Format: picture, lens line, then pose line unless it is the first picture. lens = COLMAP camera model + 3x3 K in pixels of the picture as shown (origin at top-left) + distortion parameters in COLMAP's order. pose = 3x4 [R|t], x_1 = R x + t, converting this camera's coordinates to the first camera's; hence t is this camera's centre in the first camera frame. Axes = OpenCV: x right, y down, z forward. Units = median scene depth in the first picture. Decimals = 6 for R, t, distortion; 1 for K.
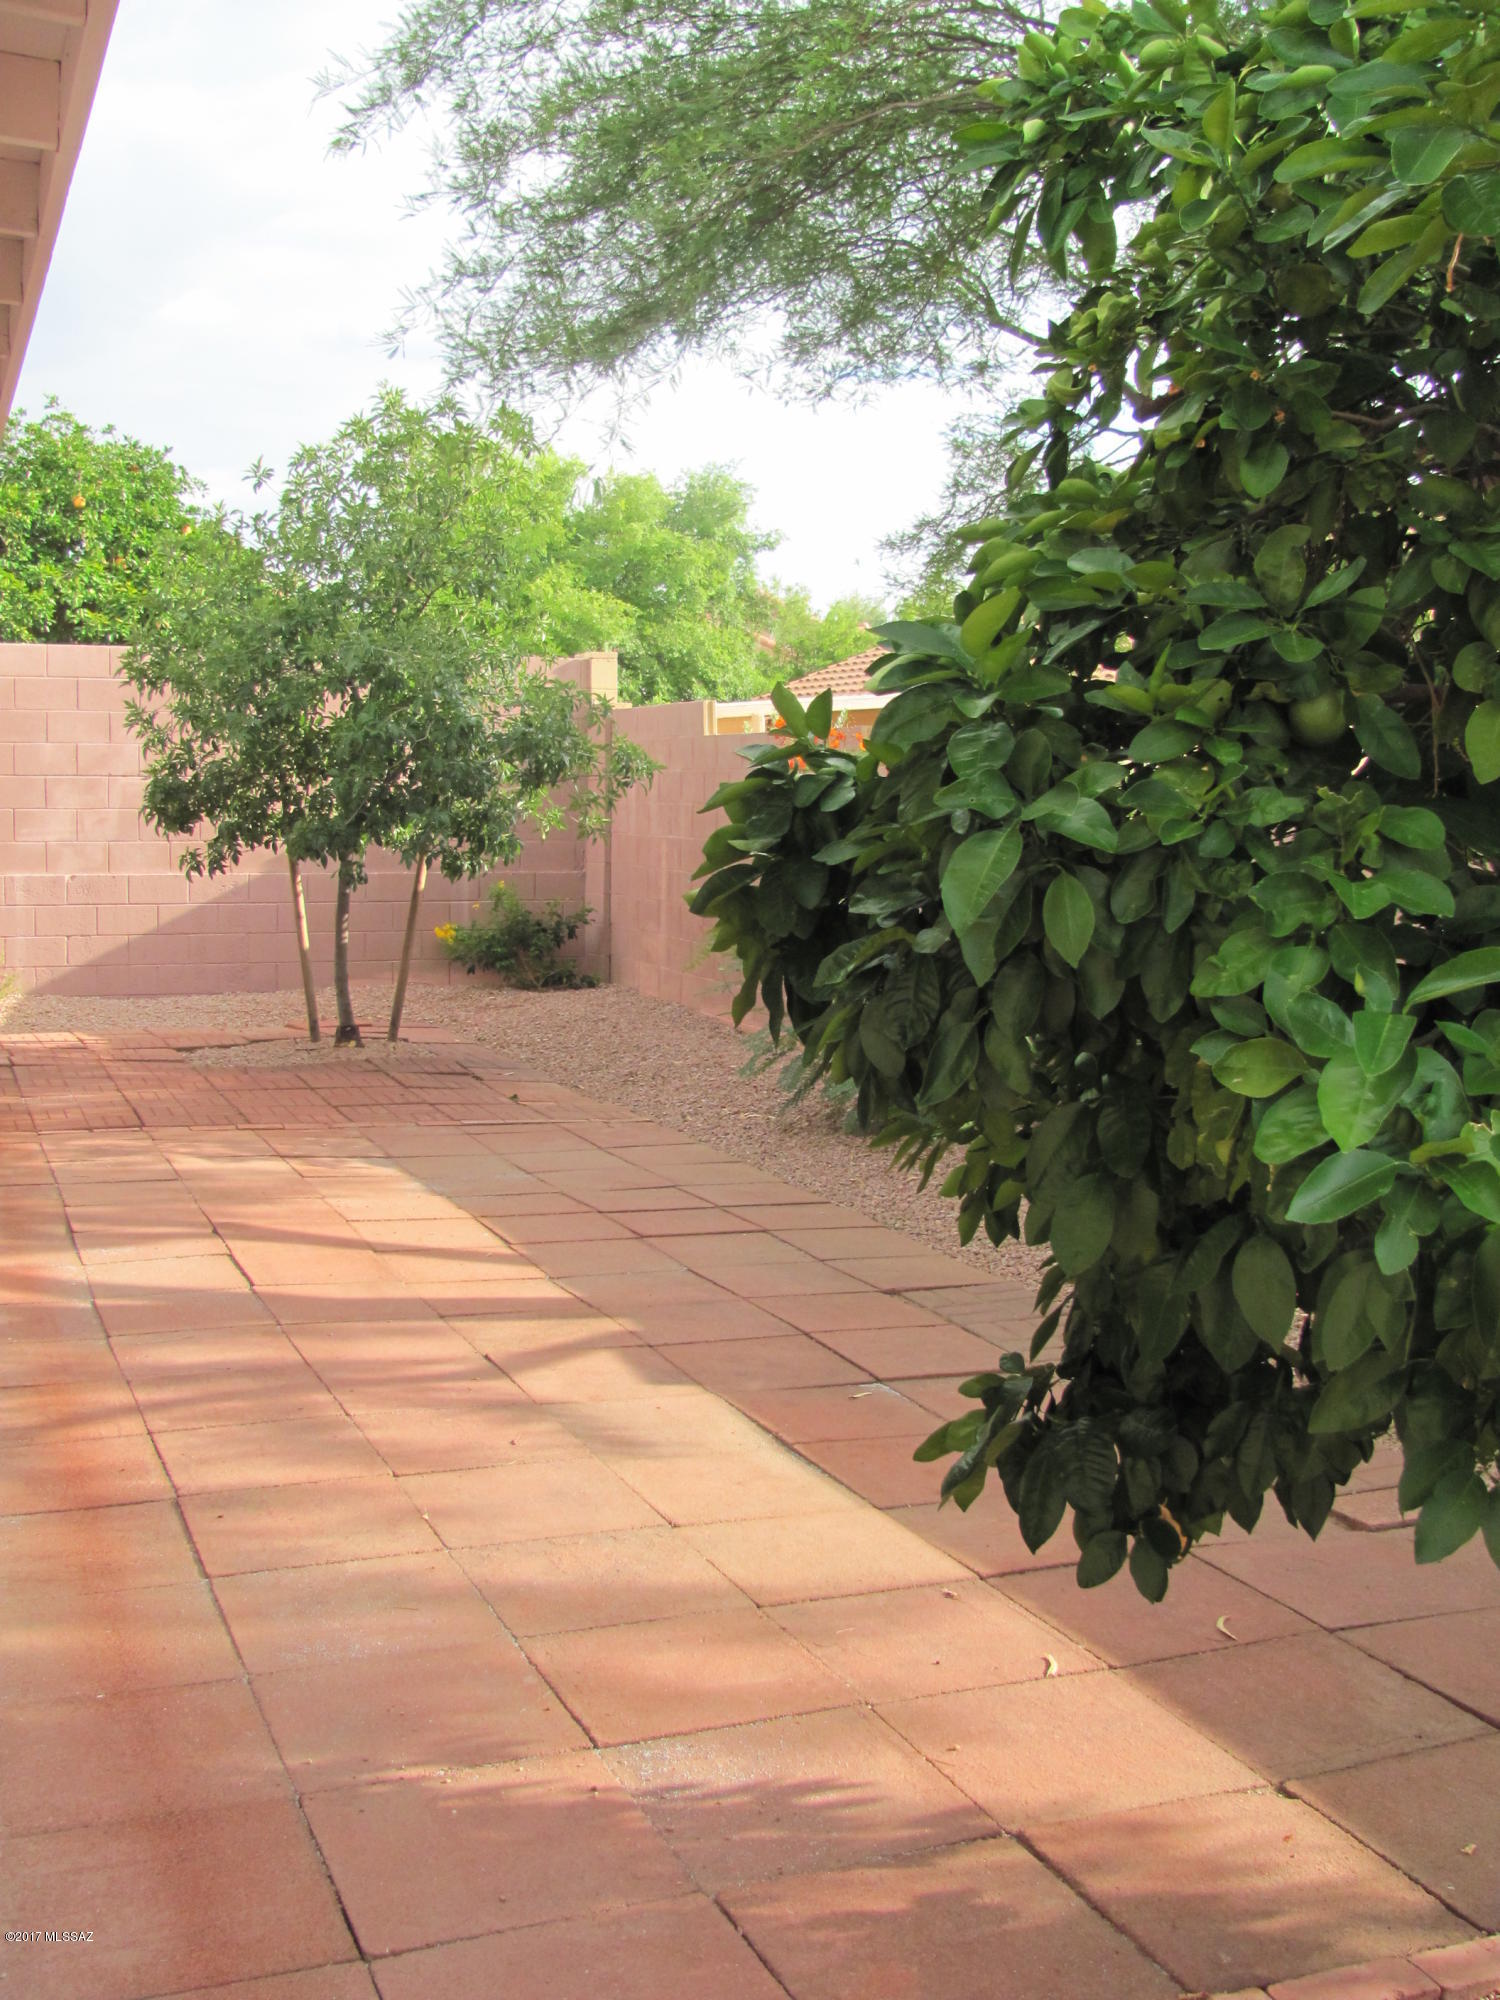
lens RADIAL K [[2129.0, 0, 750.0], [0, 2129.0, 1000.0], [0, 0, 1]] dist [-0.197040, 0.222881]
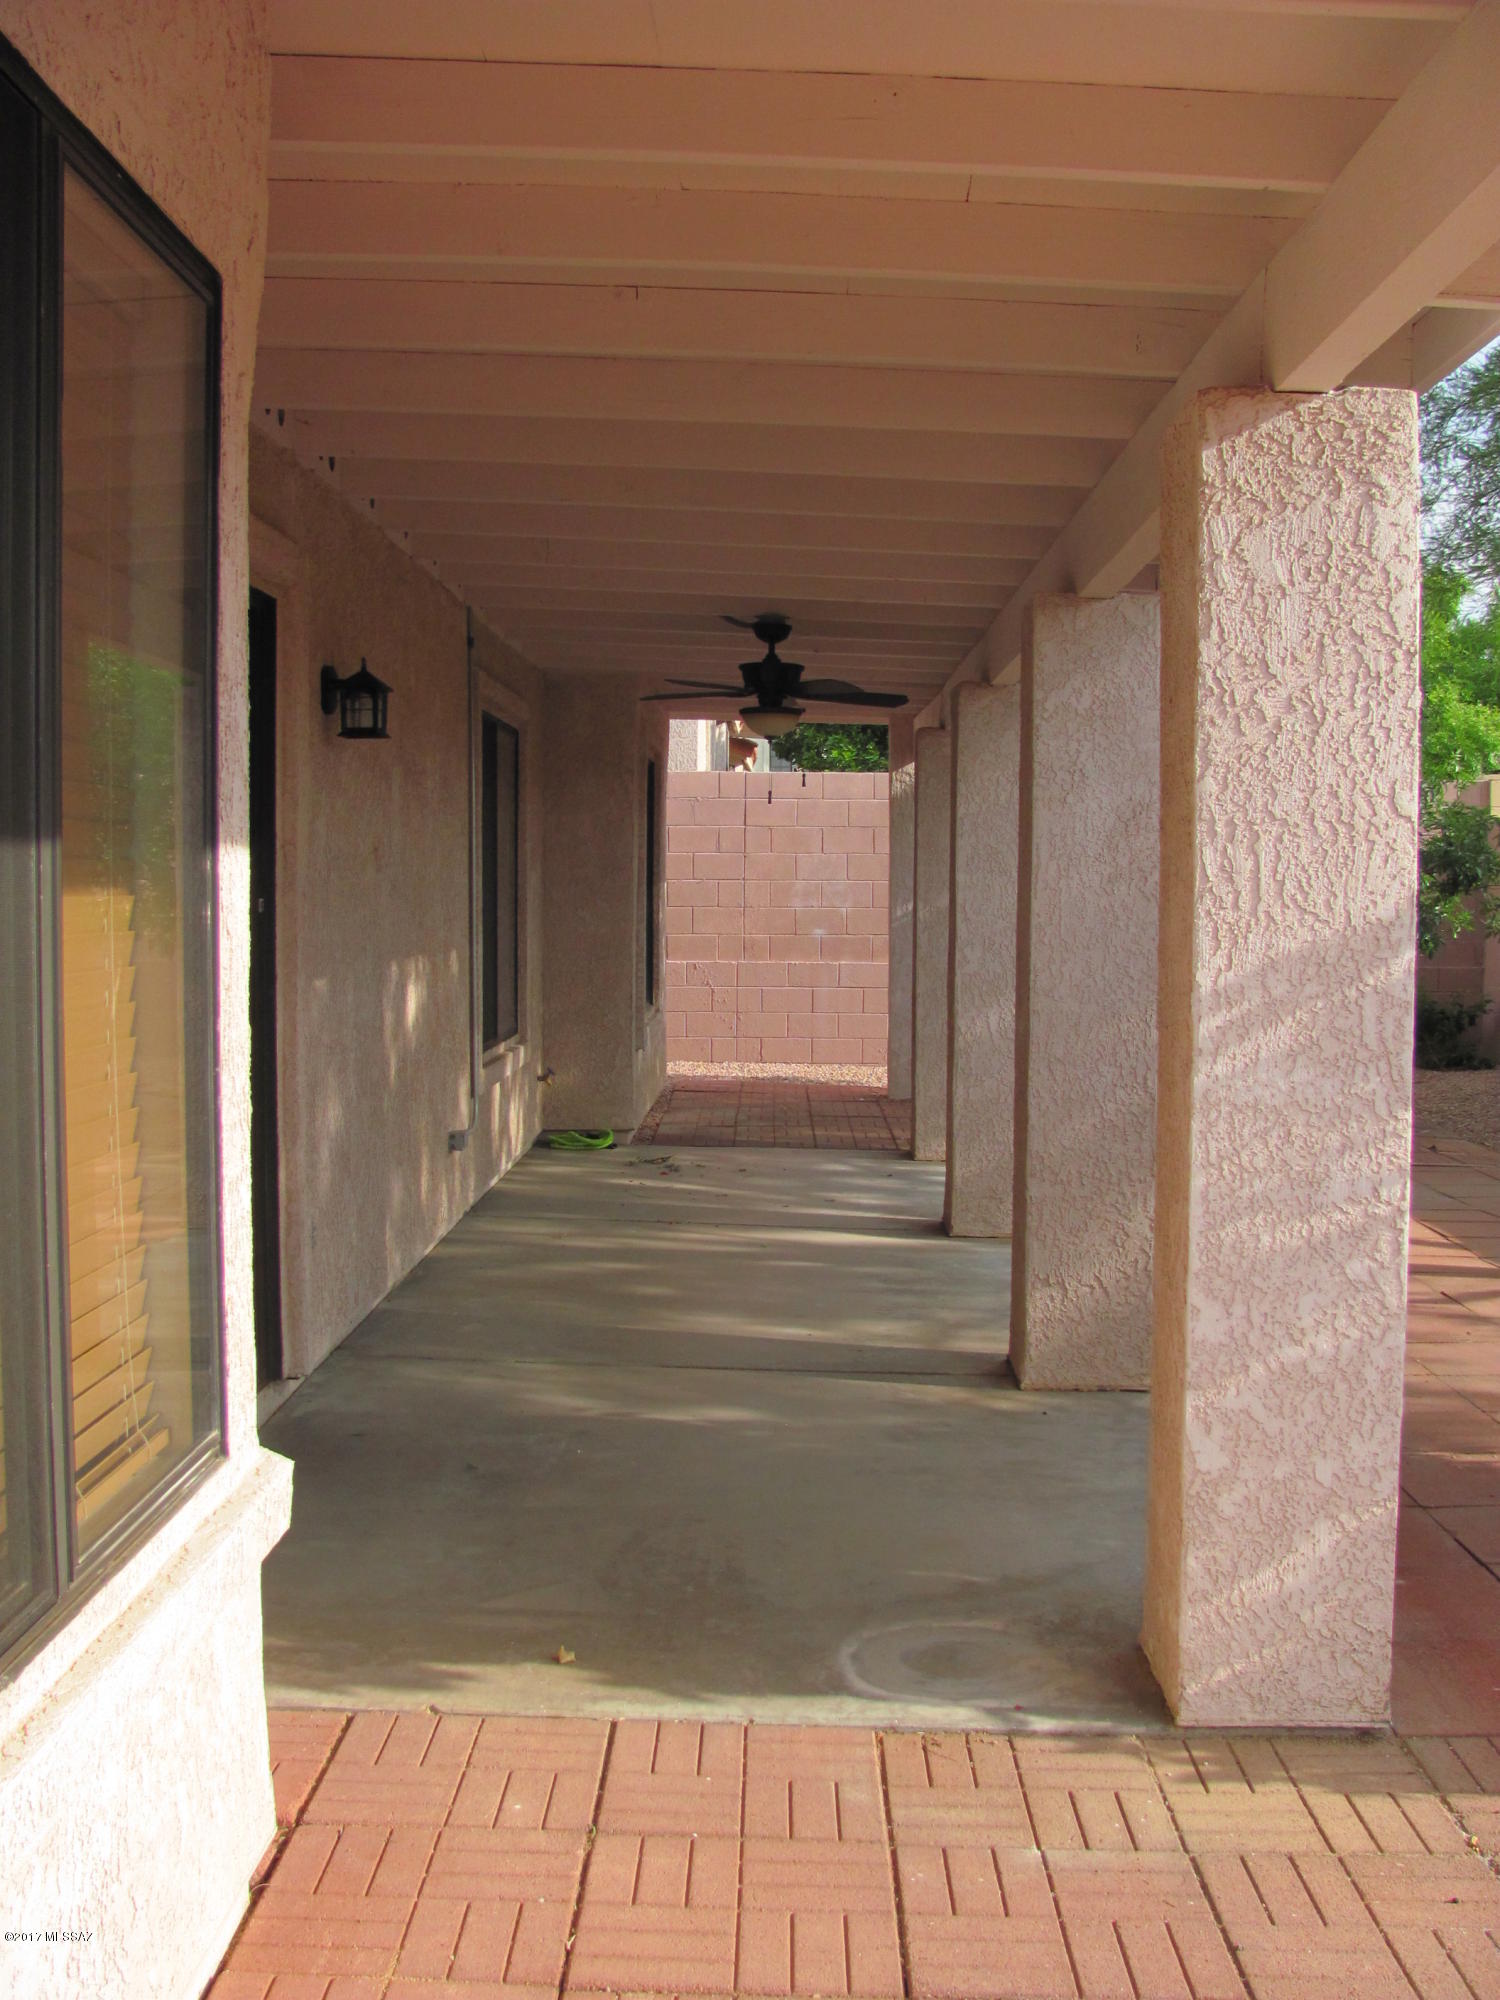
lens RADIAL K [[2129.0, 0, 750.0], [0, 2129.0, 1000.0], [0, 0, 1]] dist [-0.197040, 0.222881]
pose [[0.920153, 0.015076, -0.391268, -0.003160], [-0.033553, 0.998619, -0.040429, 0.020596], [0.390118, 0.050329, 0.919388, -0.242362]]
